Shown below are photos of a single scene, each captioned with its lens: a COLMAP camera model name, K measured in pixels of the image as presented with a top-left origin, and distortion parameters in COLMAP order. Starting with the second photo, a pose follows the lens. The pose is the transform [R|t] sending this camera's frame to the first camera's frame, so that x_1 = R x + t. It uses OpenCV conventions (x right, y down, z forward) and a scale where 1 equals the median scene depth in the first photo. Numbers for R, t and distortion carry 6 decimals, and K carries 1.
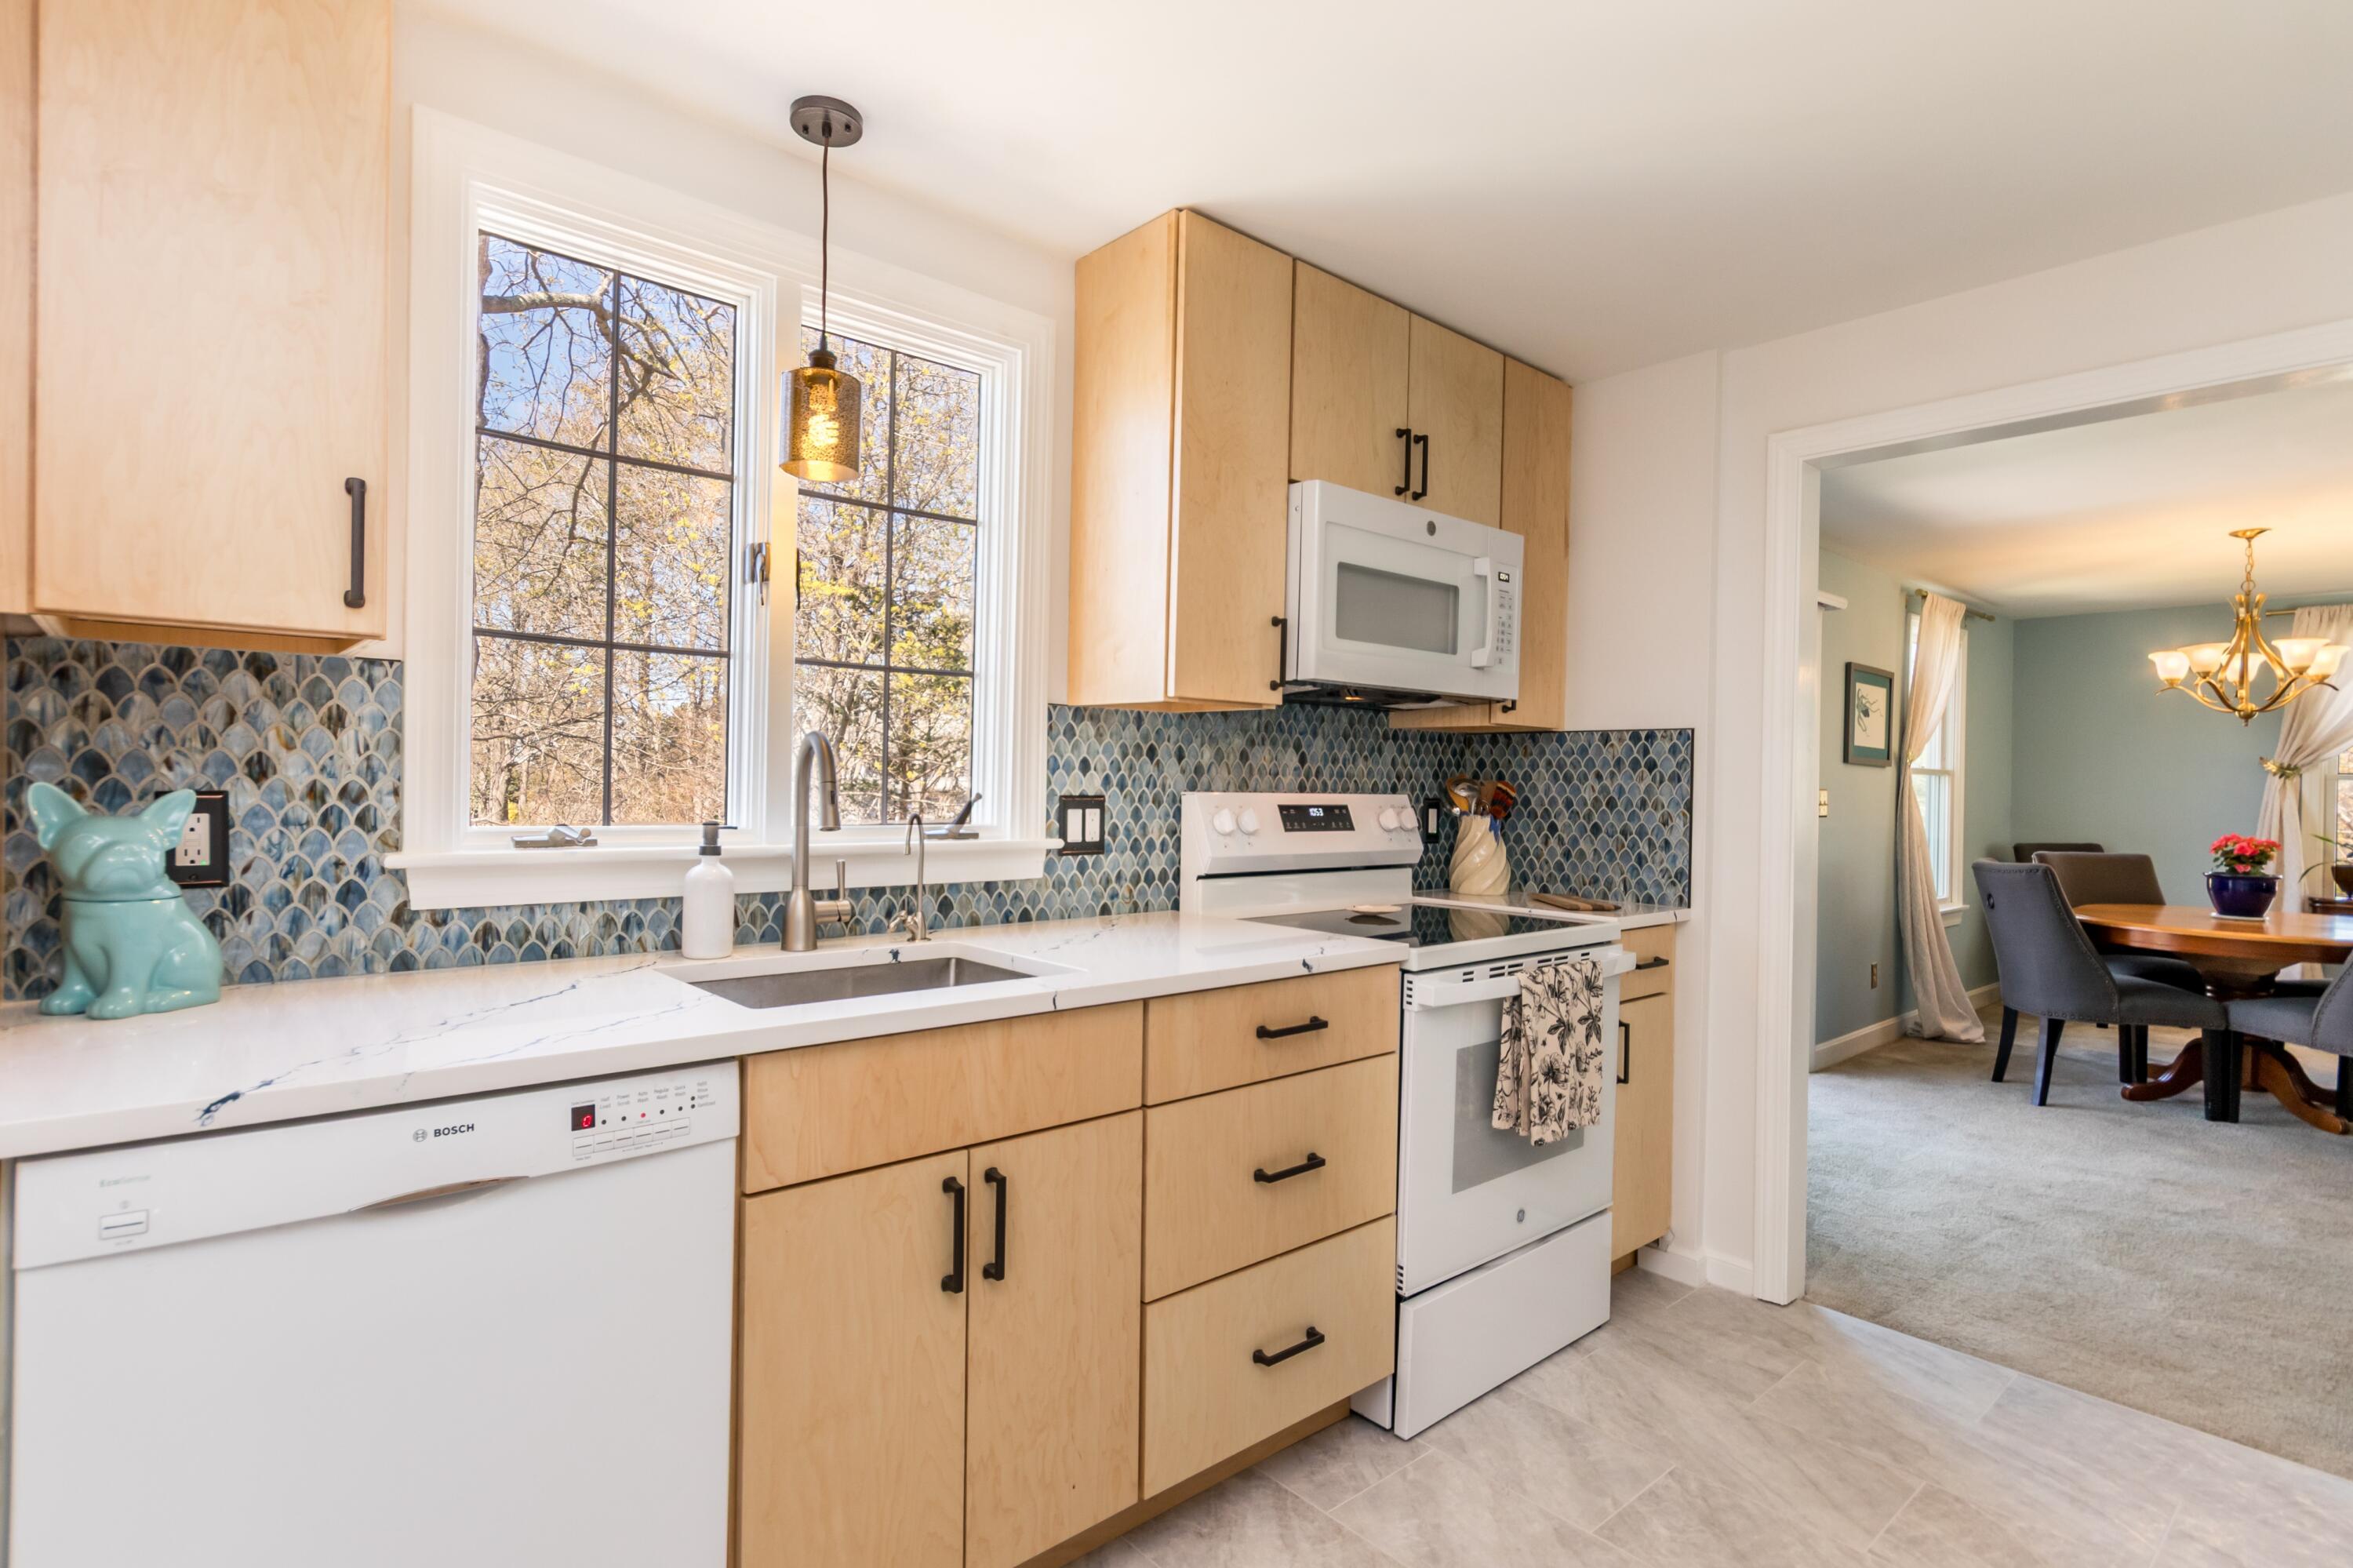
lens RADIAL K [[1086.0, 0, 1168.7], [0, 1086.0, 784.3], [0, 0, 1]] dist [0.009310, 0.002662]
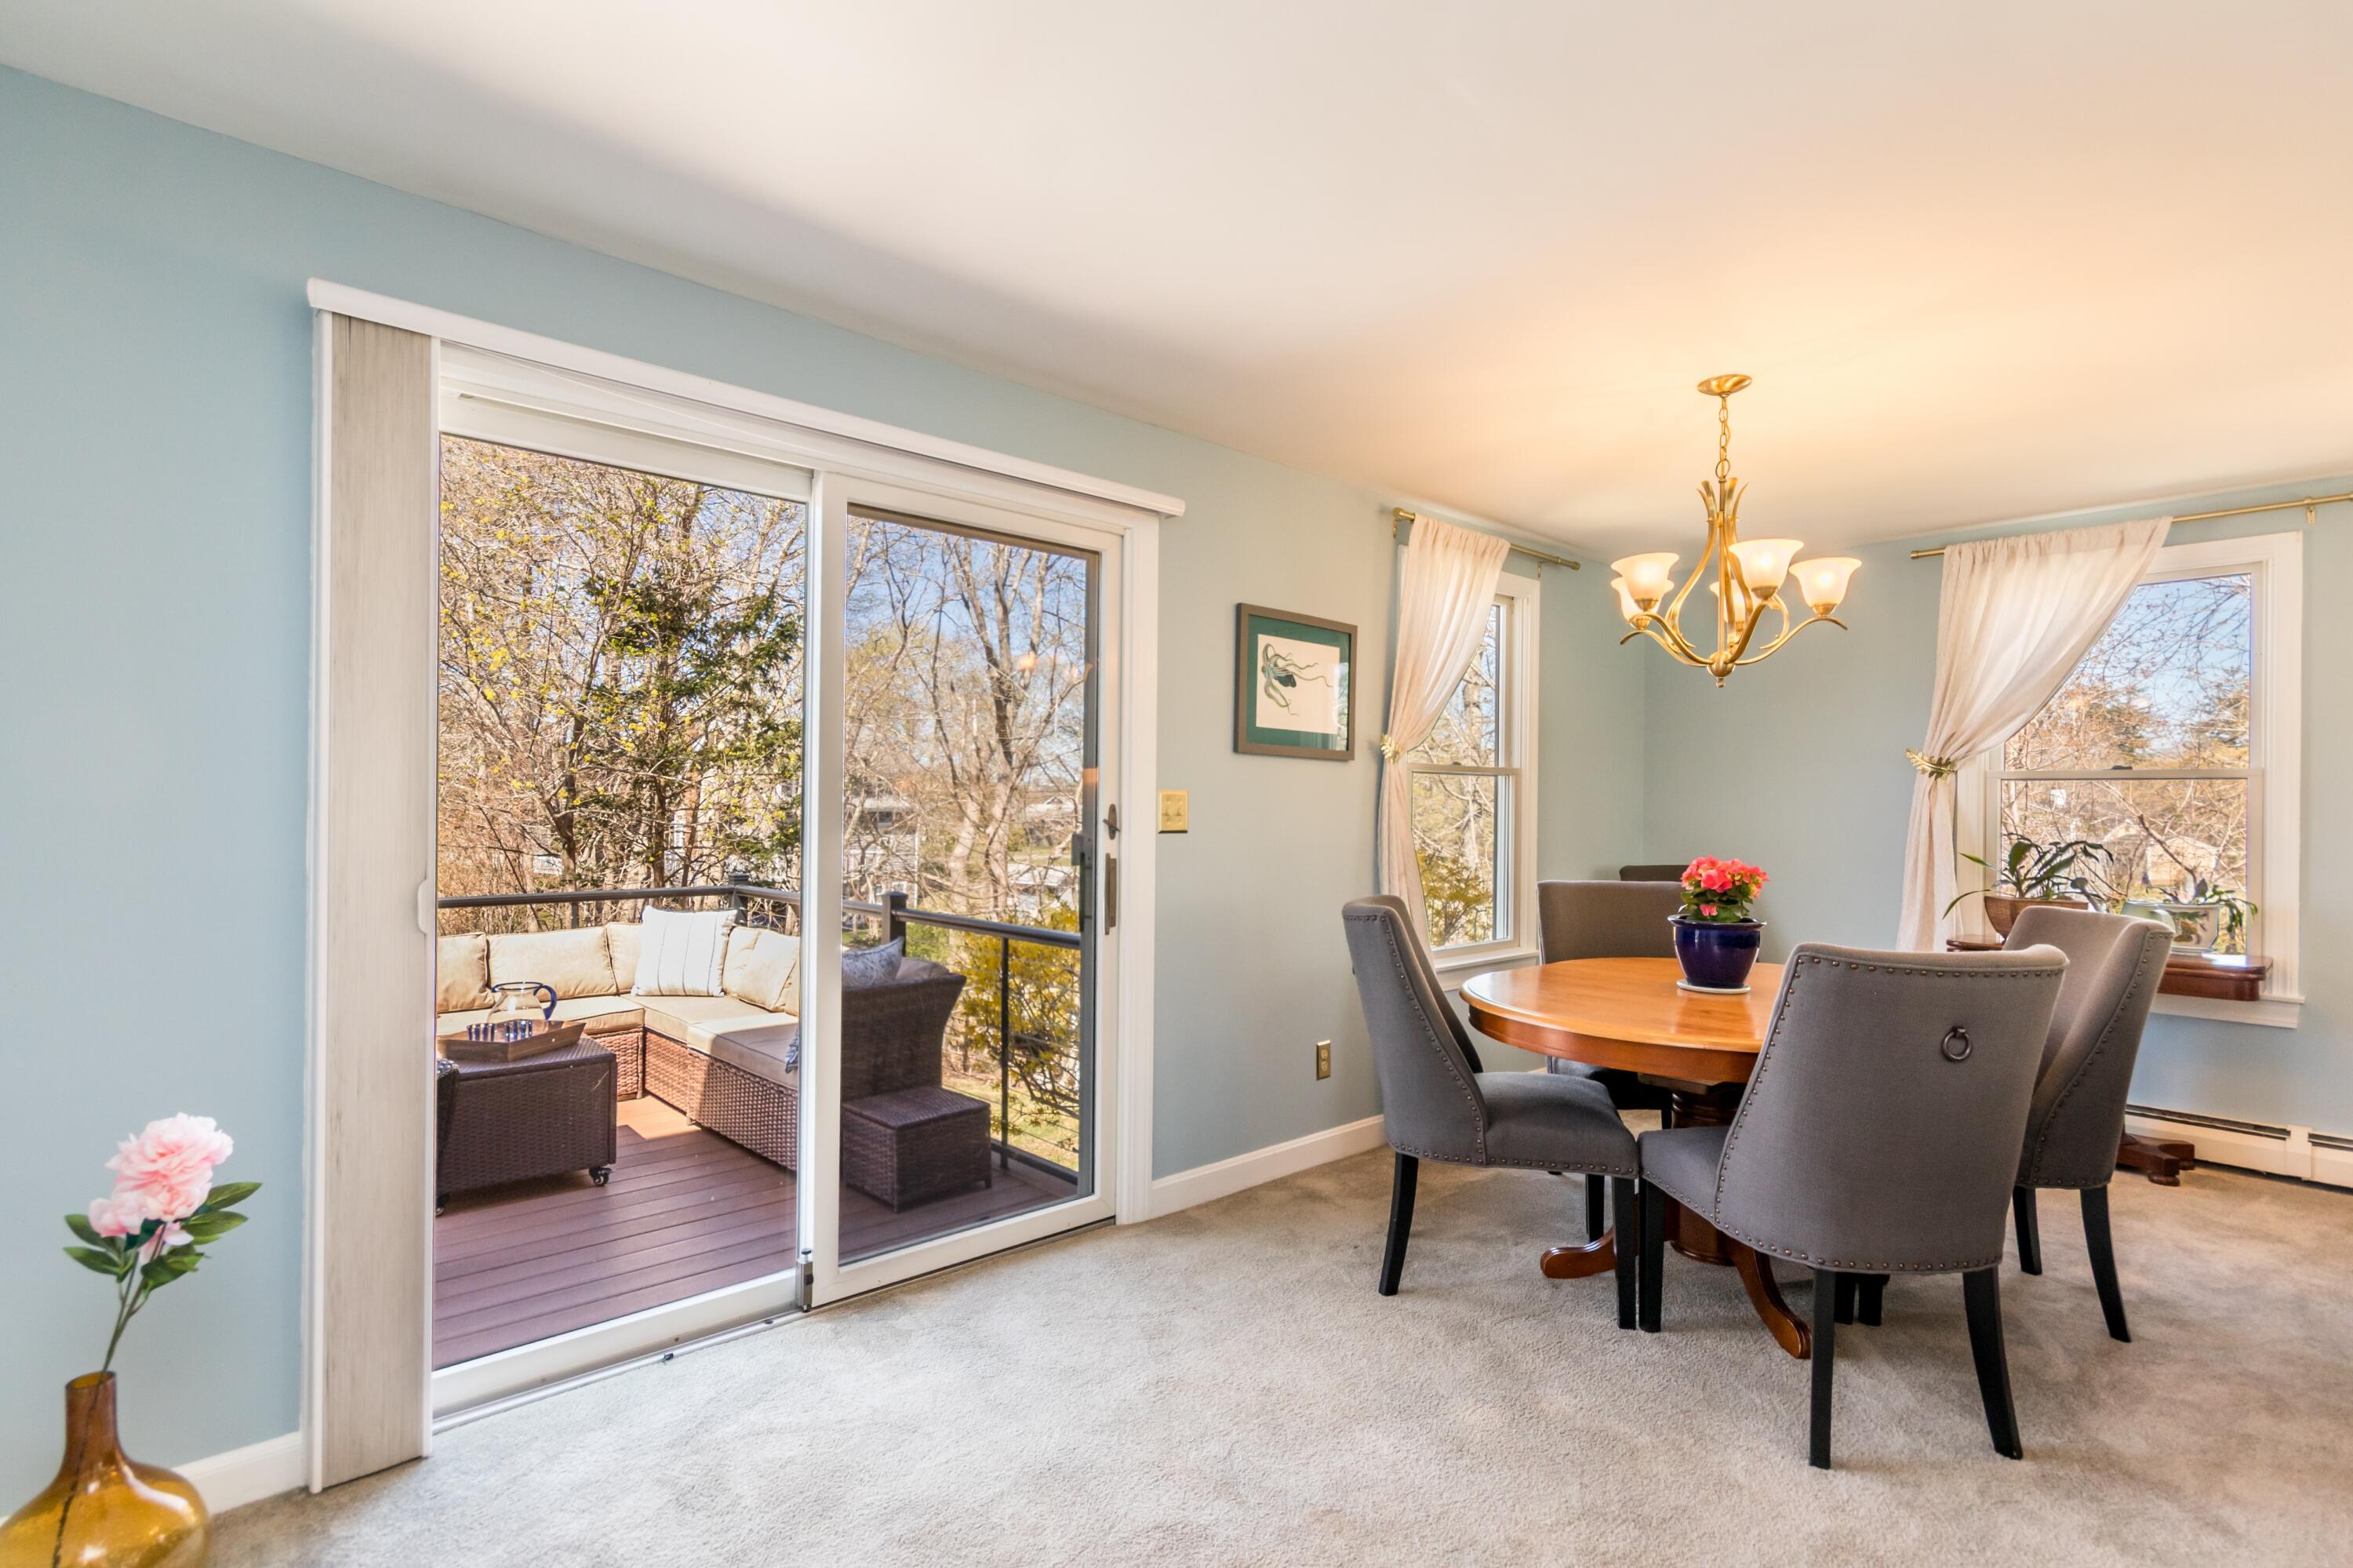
lens RADIAL K [[1086.0, 0, 1182.2], [0, 1086.0, 798.1], [0, 0, 1]] dist [0.009310, 0.002662]
pose [[0.999415, -0.004629, 0.033878, 0.536944], [0.004740, 0.999984, -0.003192, 0.009985], [-0.033862, 0.003350, 0.999421, 0.313993]]
